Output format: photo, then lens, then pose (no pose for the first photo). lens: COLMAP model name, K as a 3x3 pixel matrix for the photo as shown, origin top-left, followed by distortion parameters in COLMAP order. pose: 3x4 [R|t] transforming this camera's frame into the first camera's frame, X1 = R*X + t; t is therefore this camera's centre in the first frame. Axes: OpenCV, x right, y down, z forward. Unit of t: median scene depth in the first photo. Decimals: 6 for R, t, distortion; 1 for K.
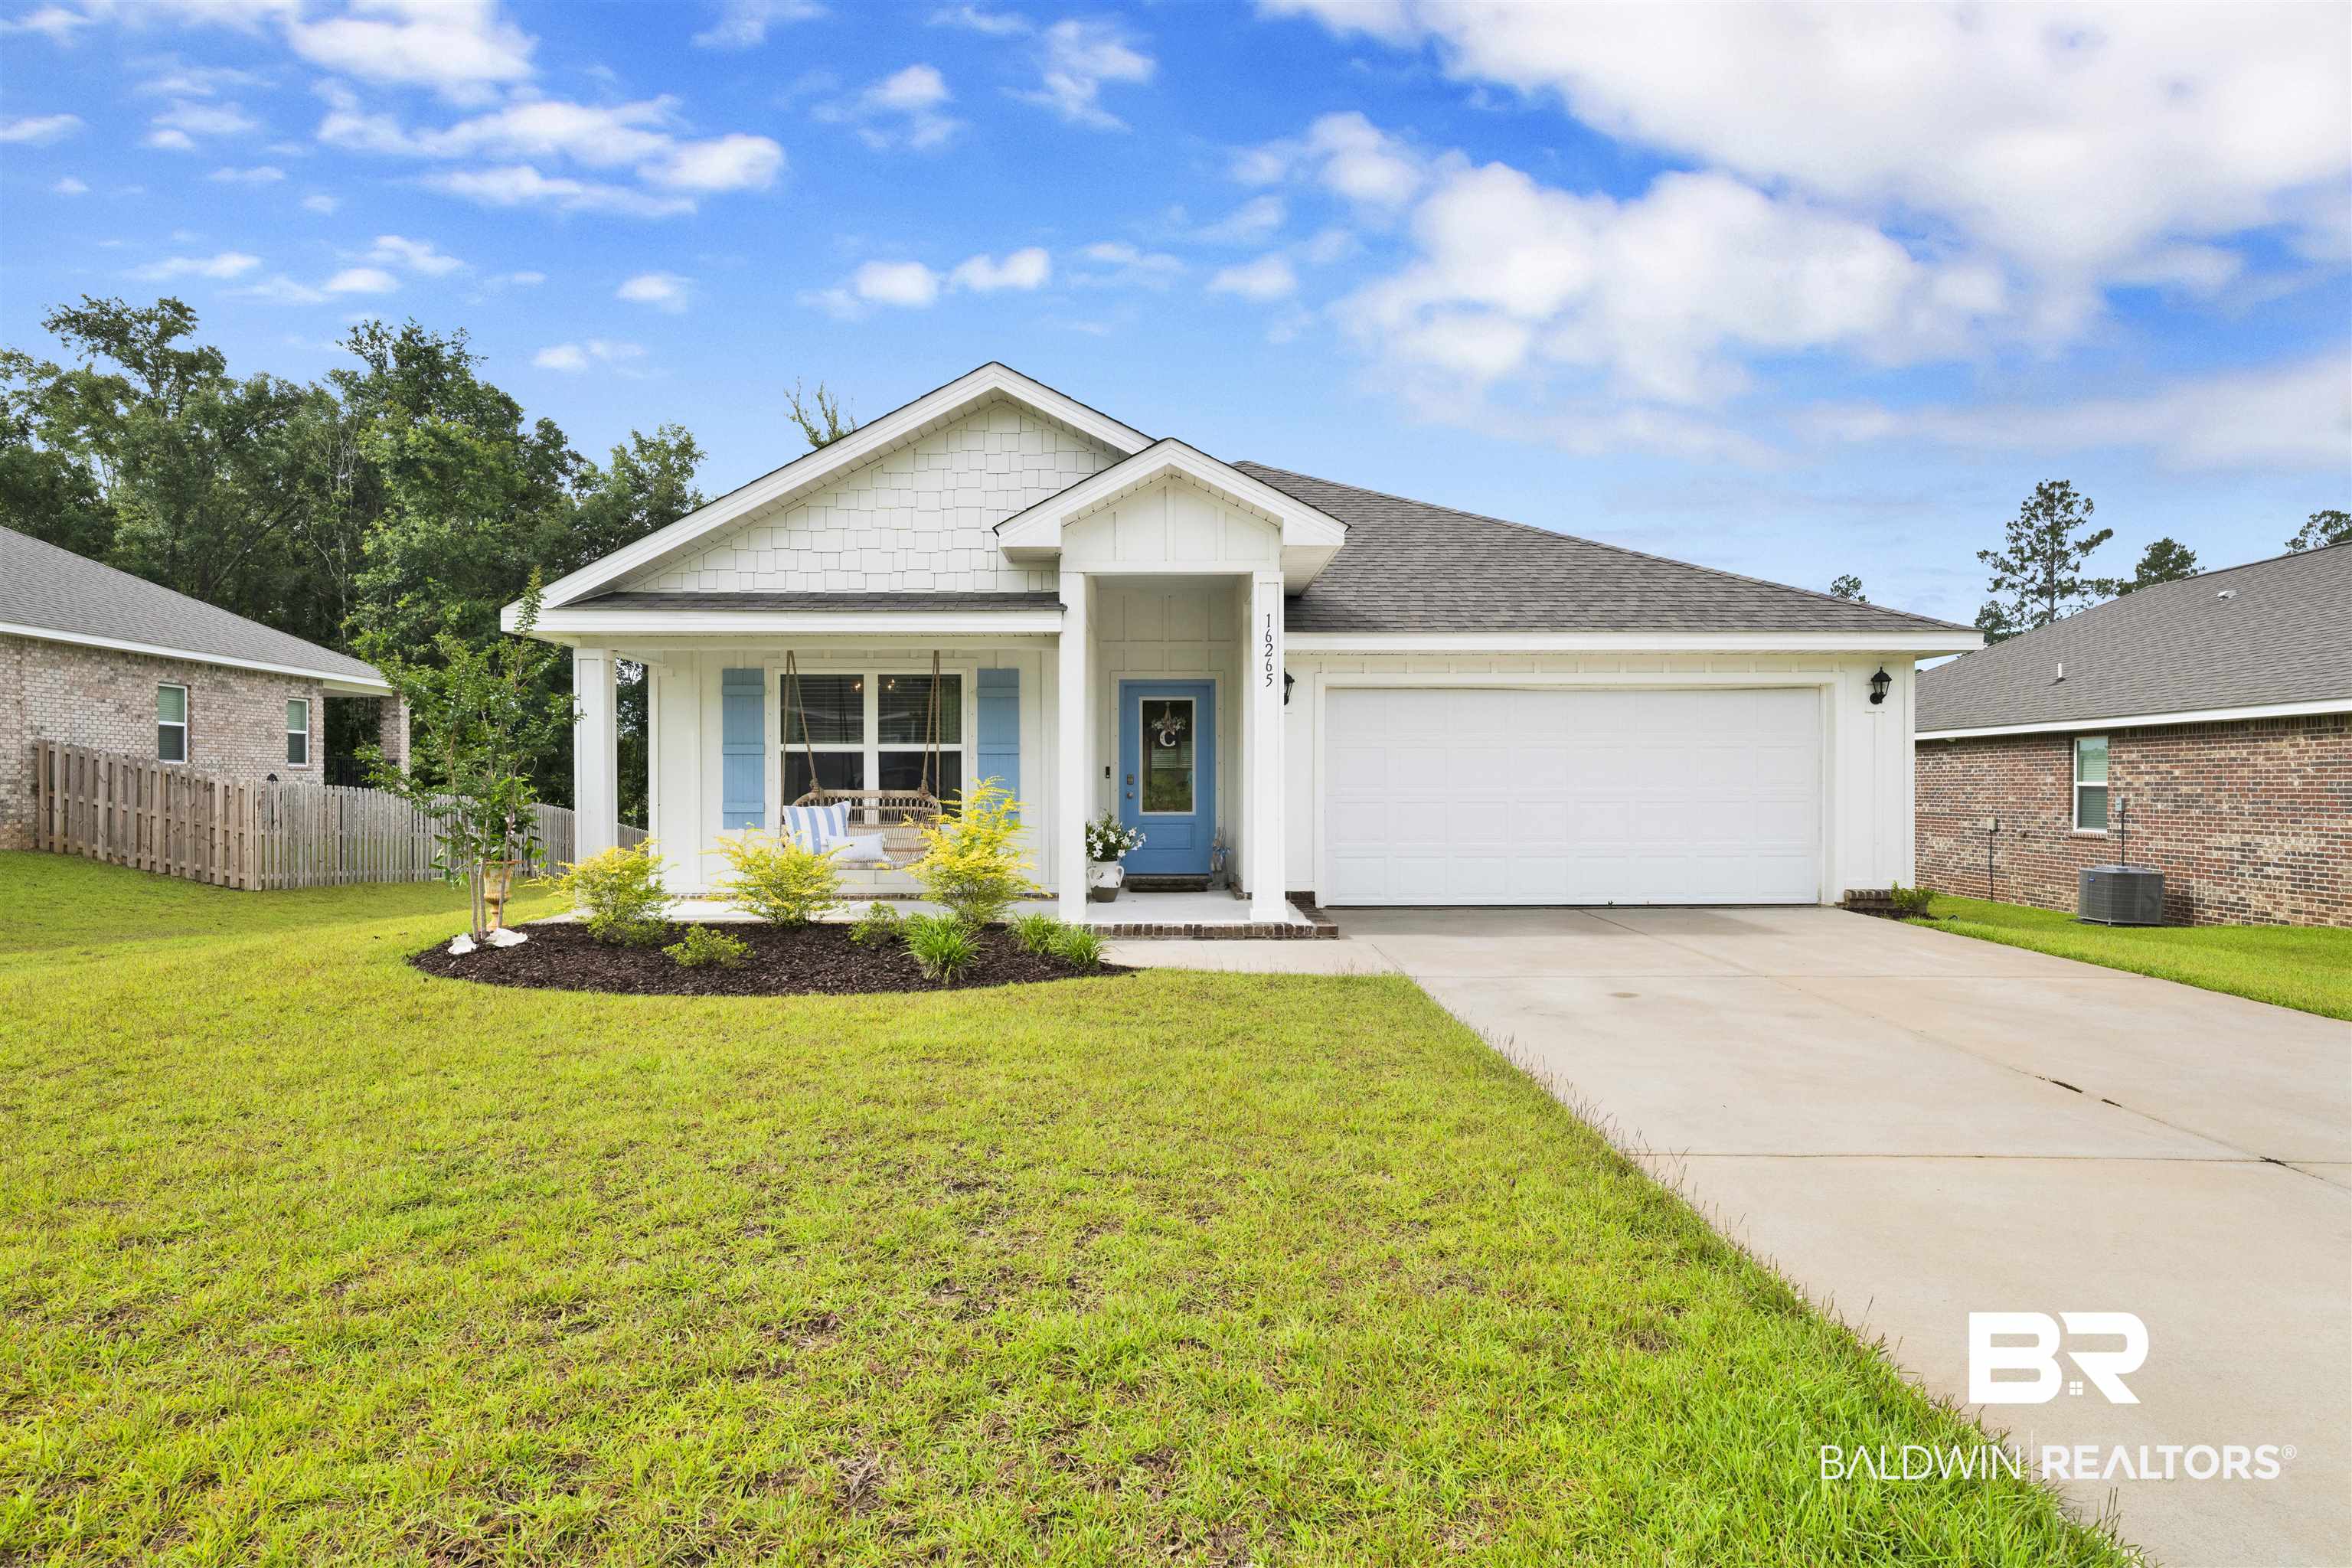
lens RADIAL K [[1275.3, 0, 1191.6], [0, 1275.3, 775.3], [0, 0, 1]] dist [0.021141, 0.001386]
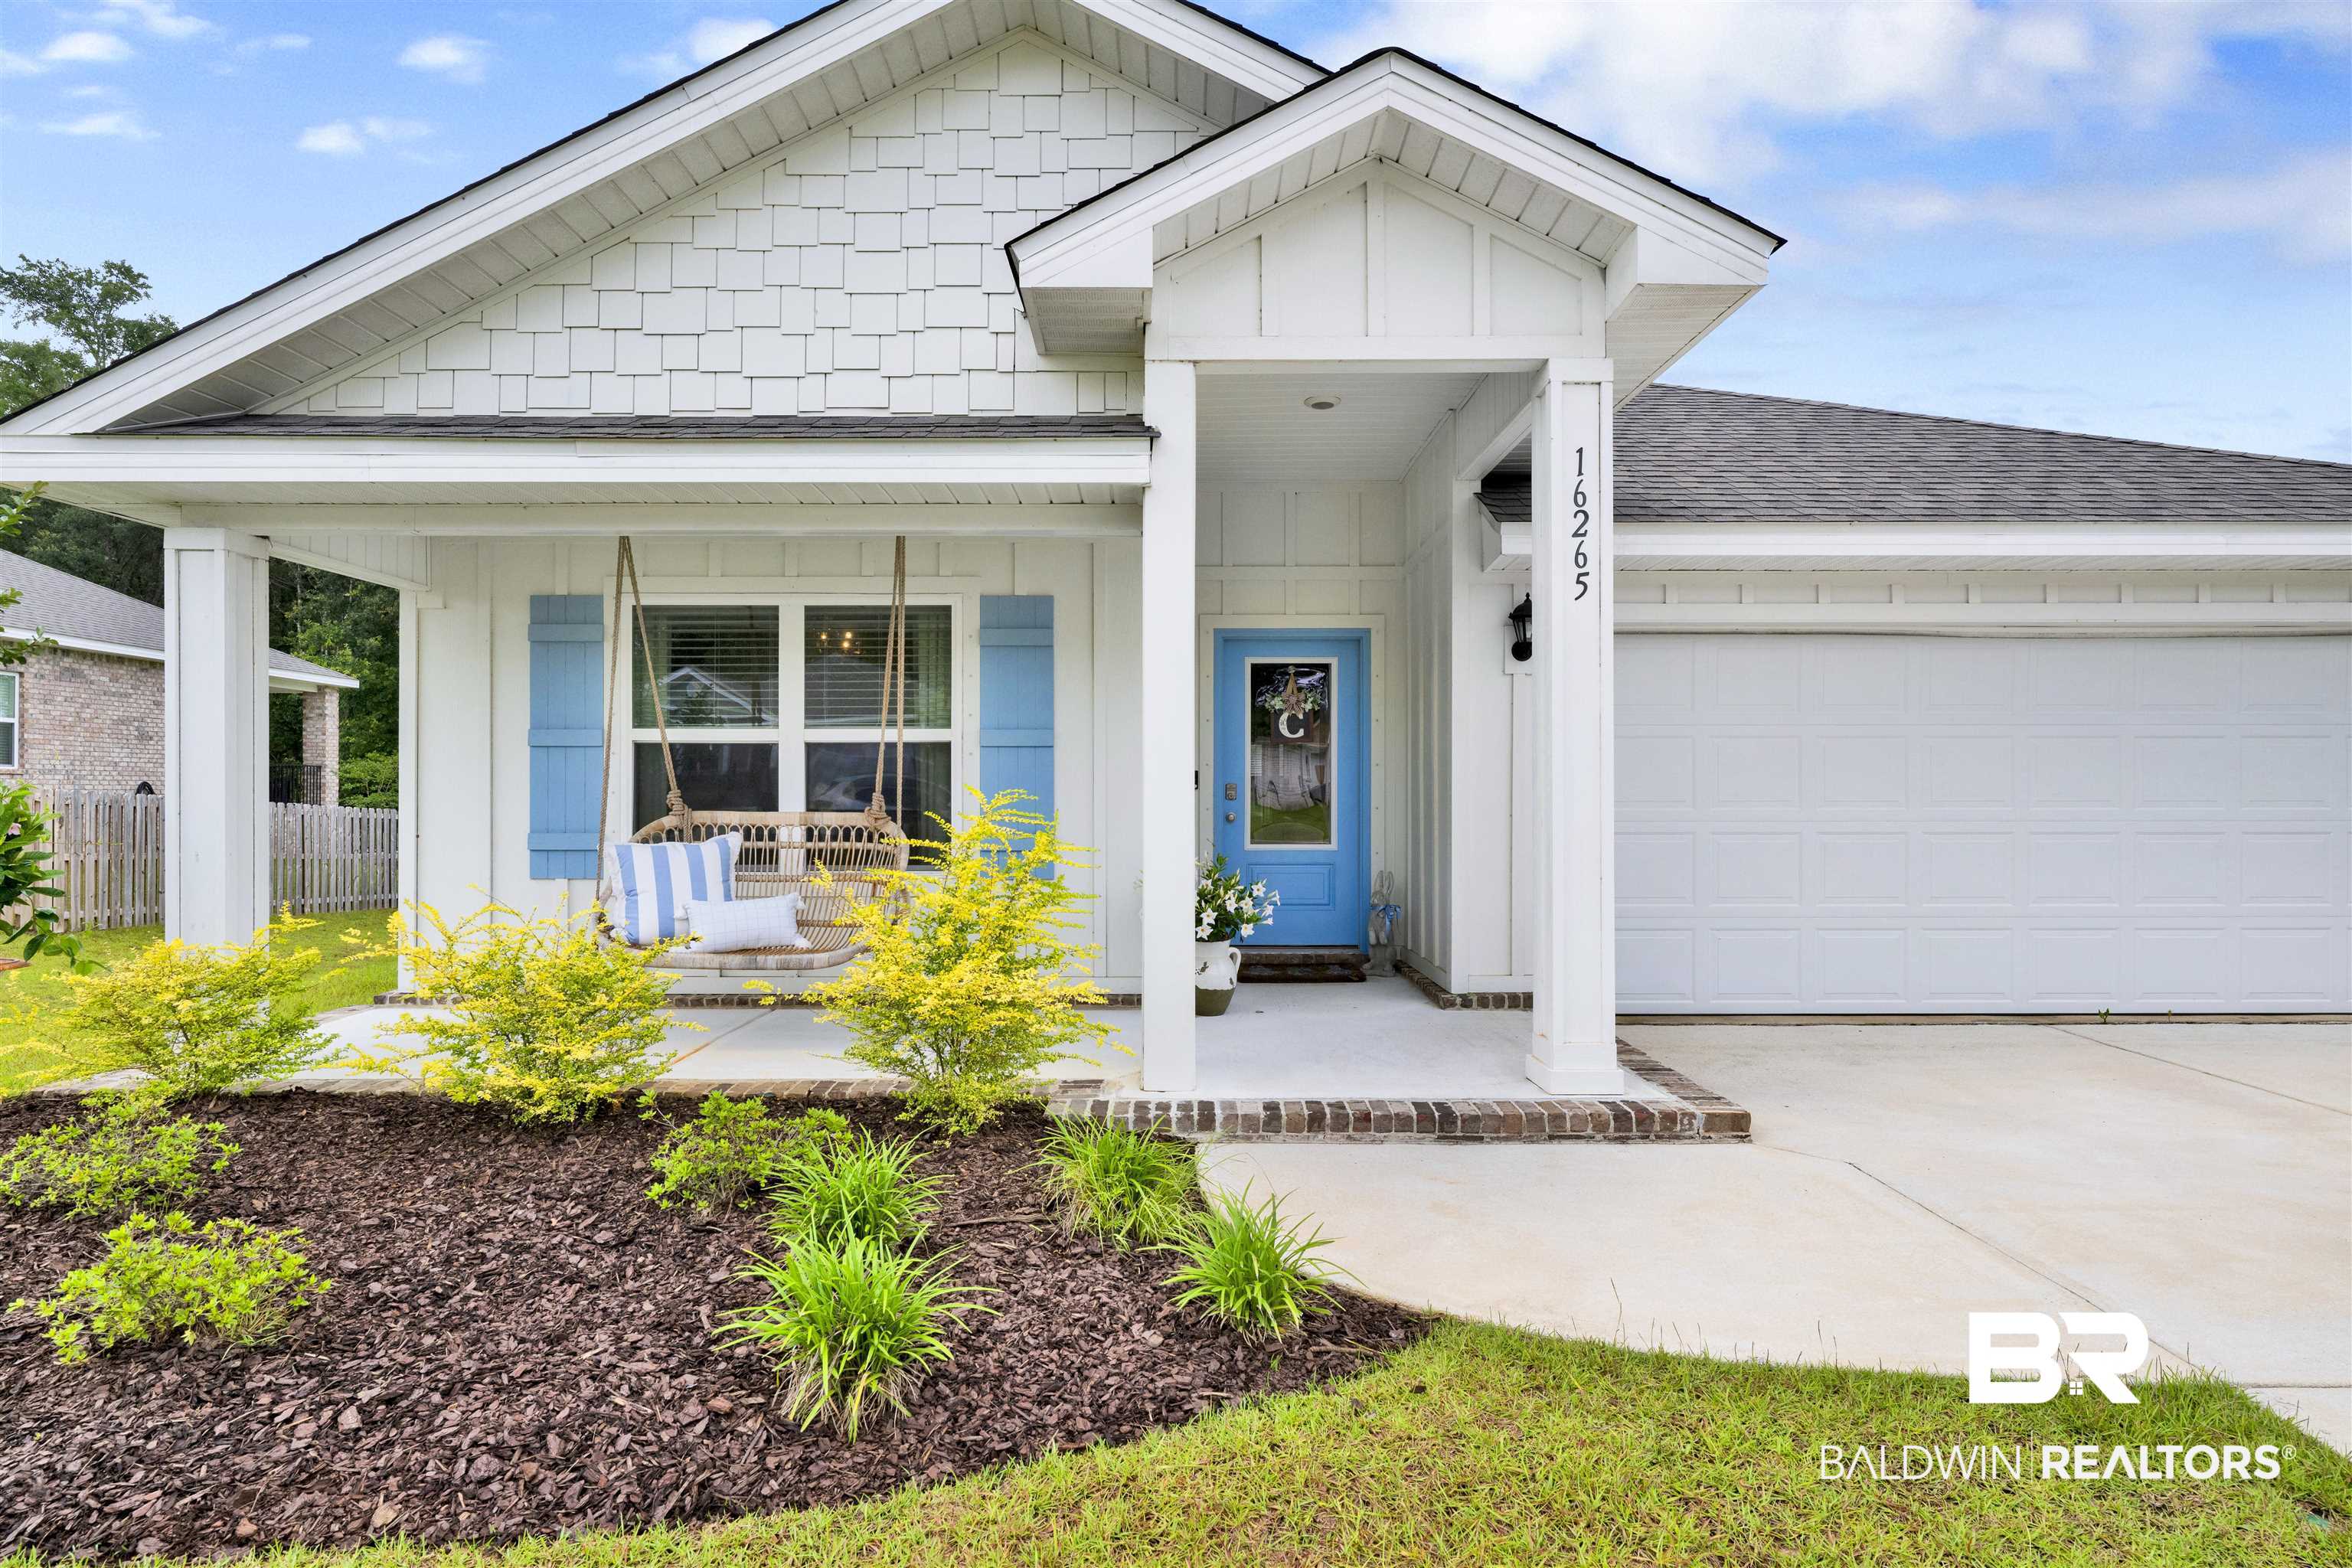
lens RADIAL K [[1229.6, 0, 1170.9], [0, 1229.6, 796.8], [0, 0, 1]] dist [0.002015, -0.001135]
pose [[0.999641, 0.000952, -0.026784, -0.070946], [-0.000678, 0.999947, 0.010238, -0.000307], [0.026793, -0.010216, 0.999589, 0.469951]]
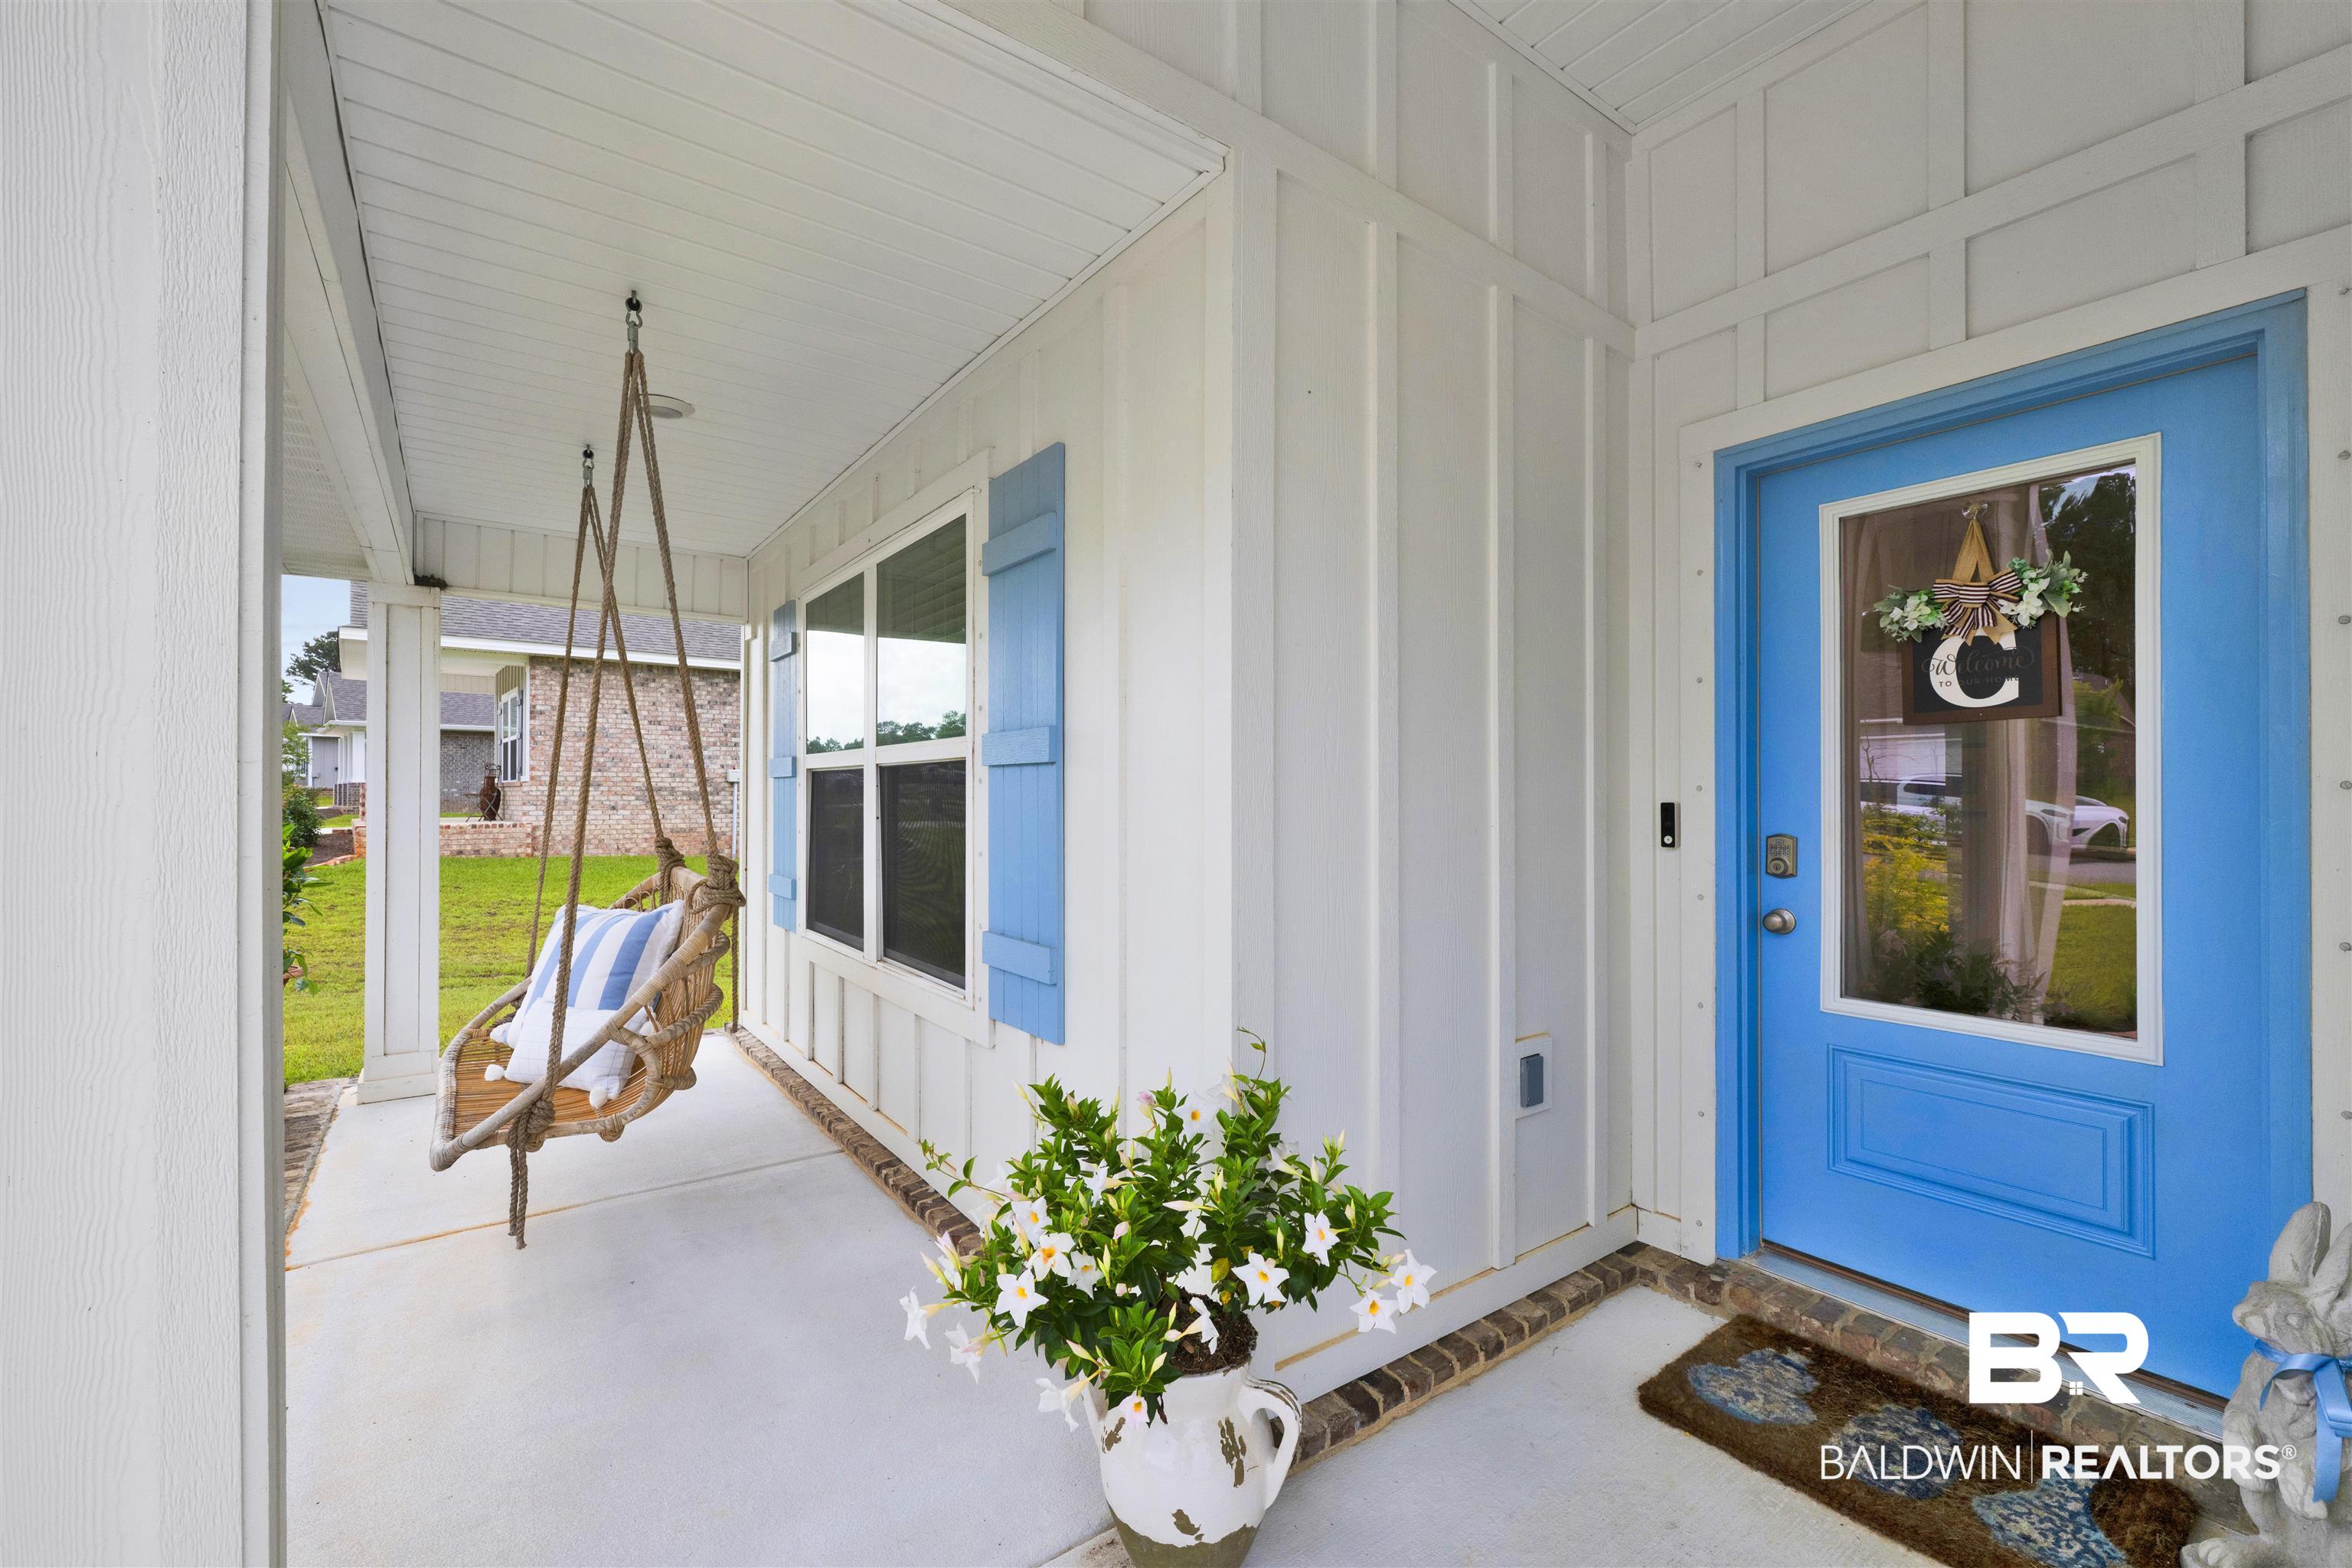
lens RADIAL K [[974.3, 0, 1175.7], [0, 974.3, 795.2], [0, 0, 1]] dist [0.000401, -0.000121]
pose [[0.577122, -0.009393, -0.816604, 0.042260], [0.013065, 0.999912, -0.002268, -0.011185], [0.816553, -0.009360, 0.577194, 0.927523]]
